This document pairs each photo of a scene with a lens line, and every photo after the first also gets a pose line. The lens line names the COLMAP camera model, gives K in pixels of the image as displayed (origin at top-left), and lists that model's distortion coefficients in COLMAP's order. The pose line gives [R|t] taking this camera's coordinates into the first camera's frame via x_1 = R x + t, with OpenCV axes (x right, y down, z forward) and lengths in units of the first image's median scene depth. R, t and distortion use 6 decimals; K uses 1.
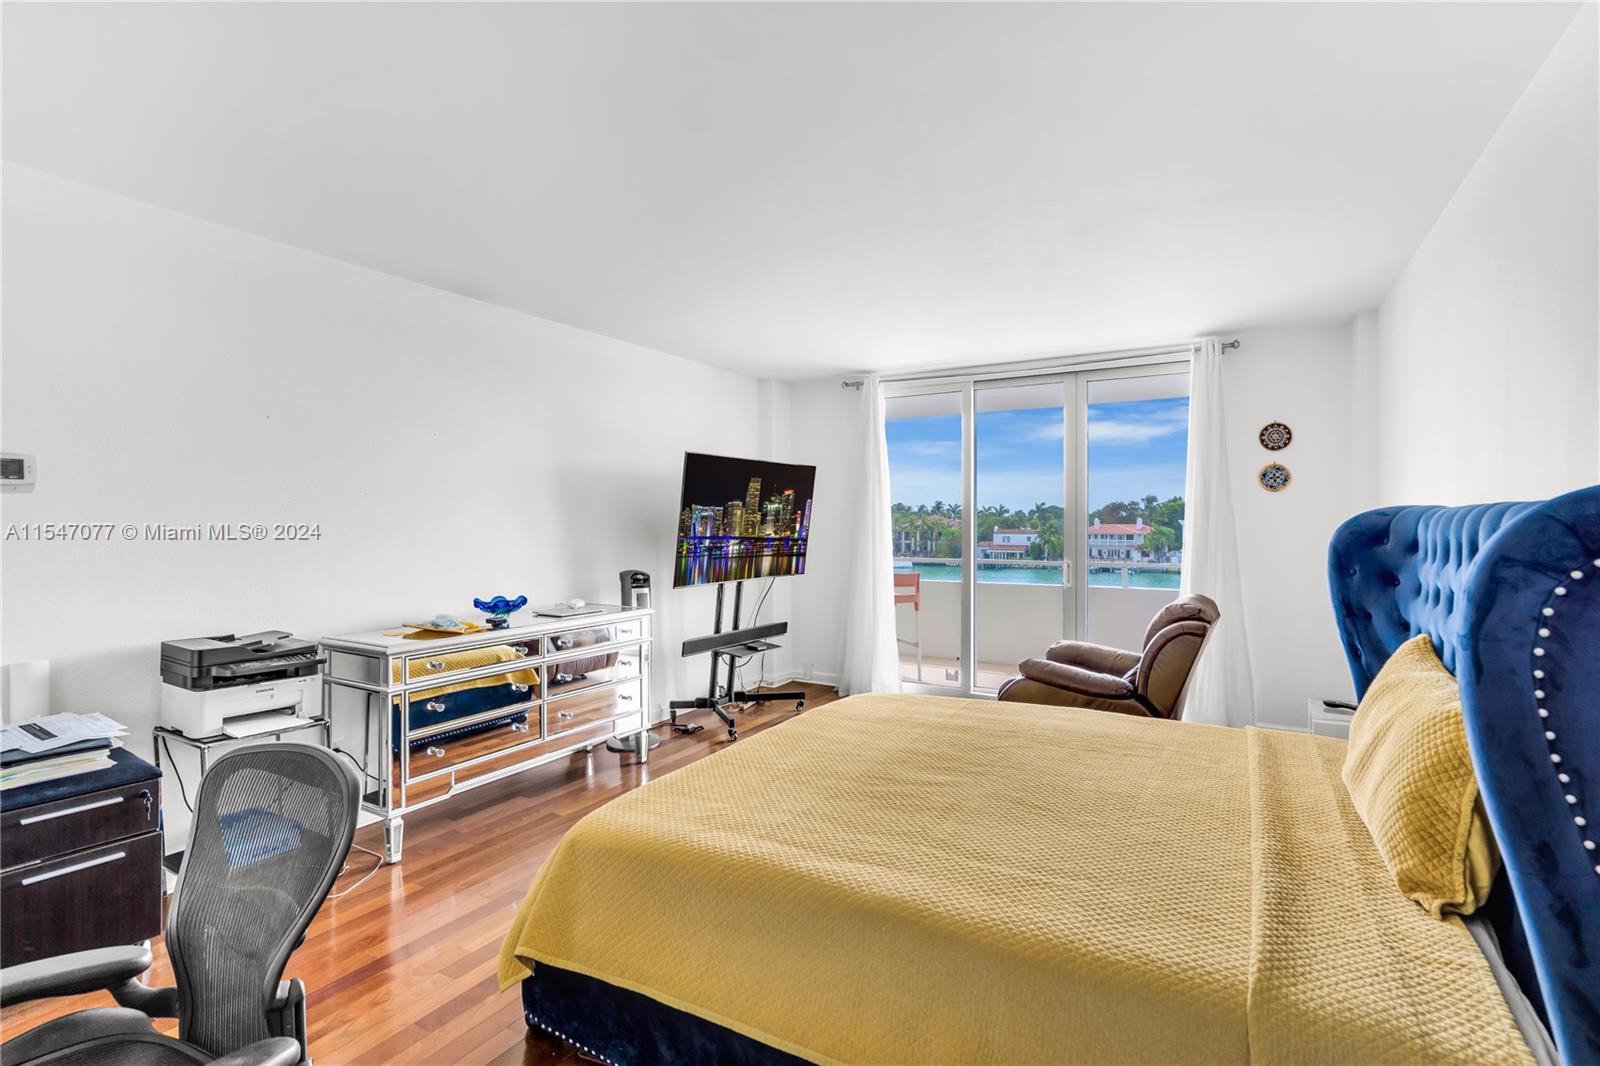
lens RADIAL K [[743.0, 0, 806.1], [0, 743.0, 516.7], [0, 0, 1]] dist [-0.001840, -0.000531]
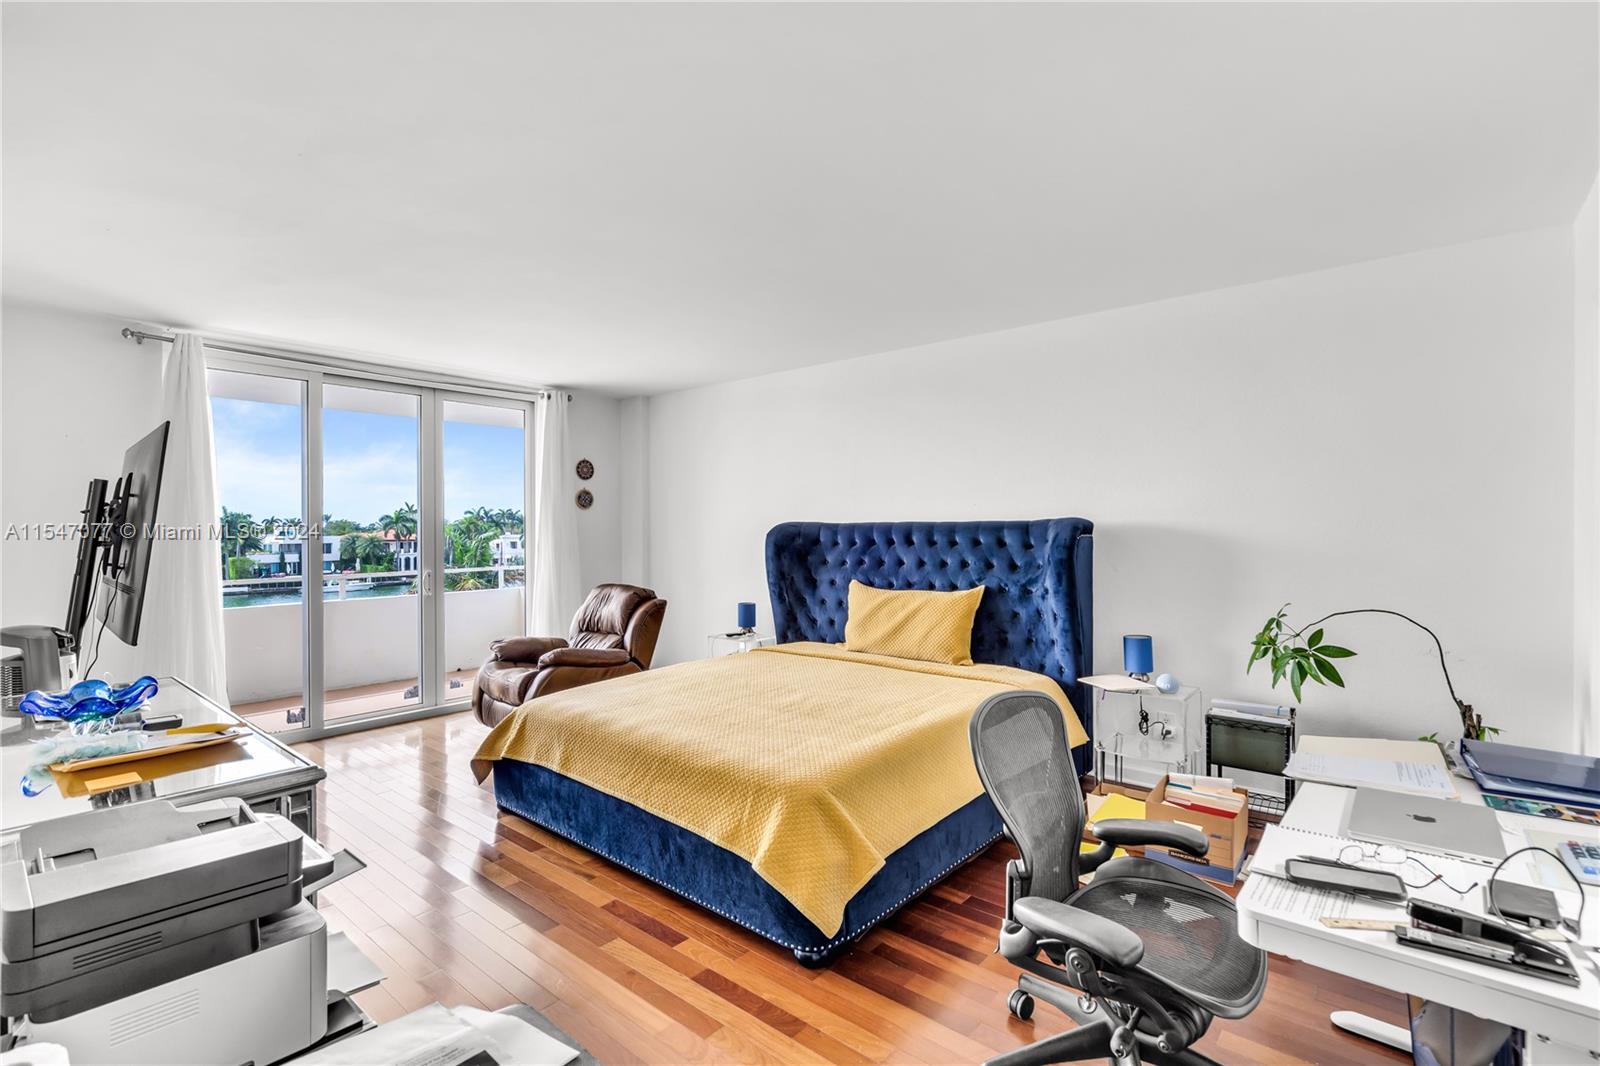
lens RADIAL K [[742.1, 0, 800.0], [0, 742.1, 533.0], [0, 0, 1]] dist [0.000397, 0.000326]
pose [[0.184925, -0.006646, 0.982730, -0.656211], [0.000838, 0.999978, 0.006605, 0.001289], [-0.982752, -0.000398, 0.184926, 0.350515]]
